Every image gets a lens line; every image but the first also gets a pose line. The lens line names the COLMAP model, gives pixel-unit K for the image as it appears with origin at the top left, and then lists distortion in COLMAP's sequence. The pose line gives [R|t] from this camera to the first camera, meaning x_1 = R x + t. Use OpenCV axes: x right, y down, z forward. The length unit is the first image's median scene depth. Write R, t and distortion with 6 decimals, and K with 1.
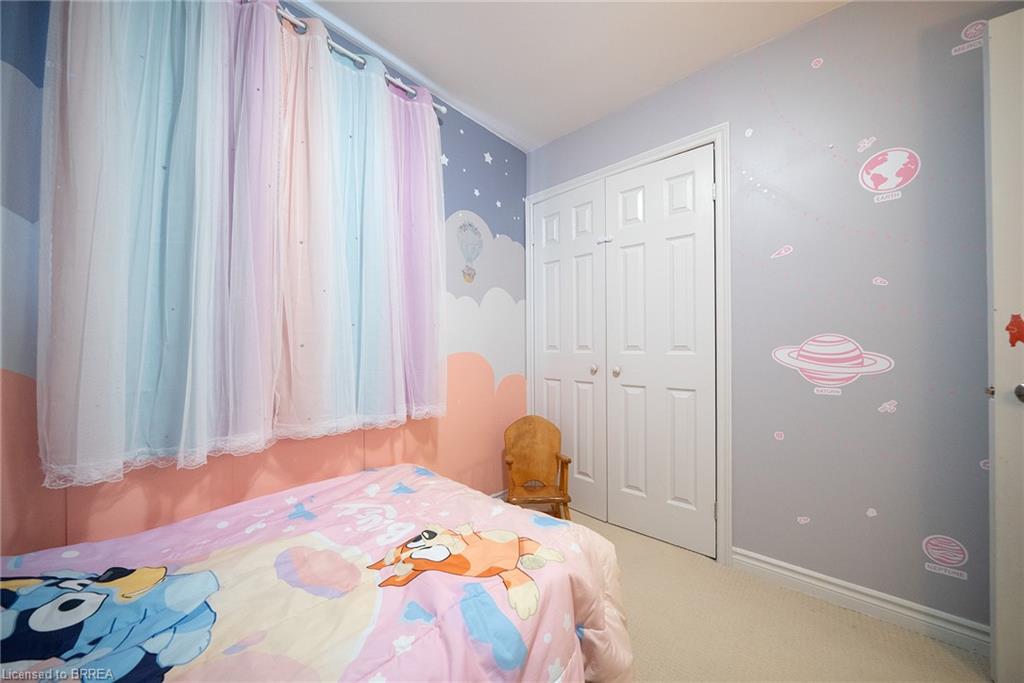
lens RADIAL K [[349.9, 0, 512.0], [0, 349.9, 341.5], [0, 0, 1]] dist [-0.000447, -0.000045]
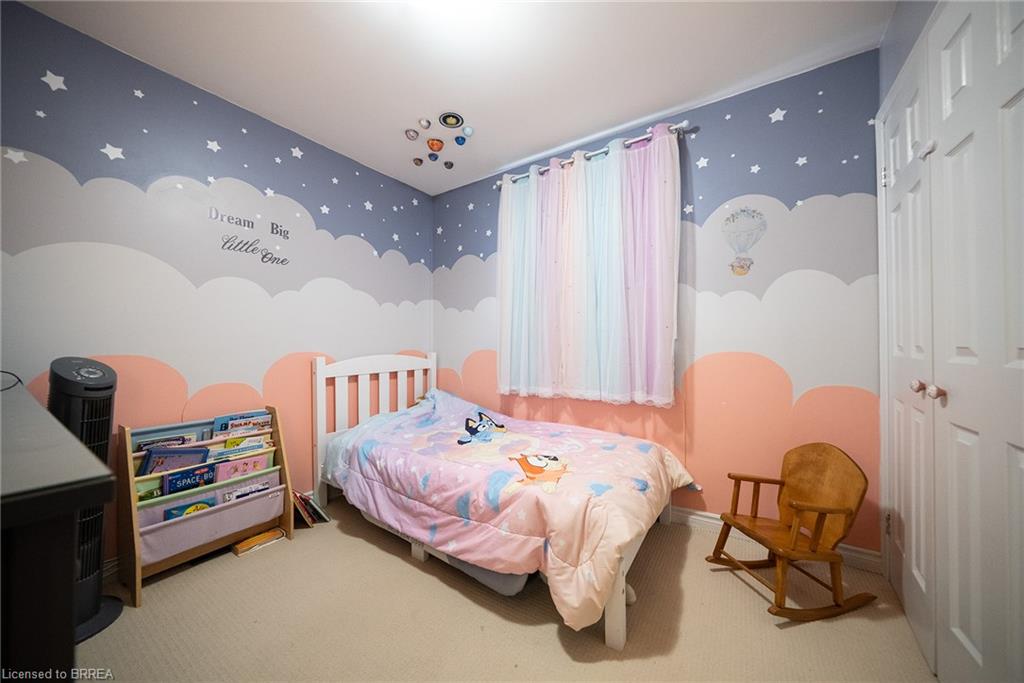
lens RADIAL K [[349.9, 0, 512.0], [0, 349.9, 341.5], [0, 0, 1]] dist [-0.000447, -0.000045]
pose [[0.156414, -0.004609, -0.987681, 0.832845], [0.014786, 0.999888, -0.002325, -0.004672], [0.987581, -0.014241, 0.156465, 0.329937]]
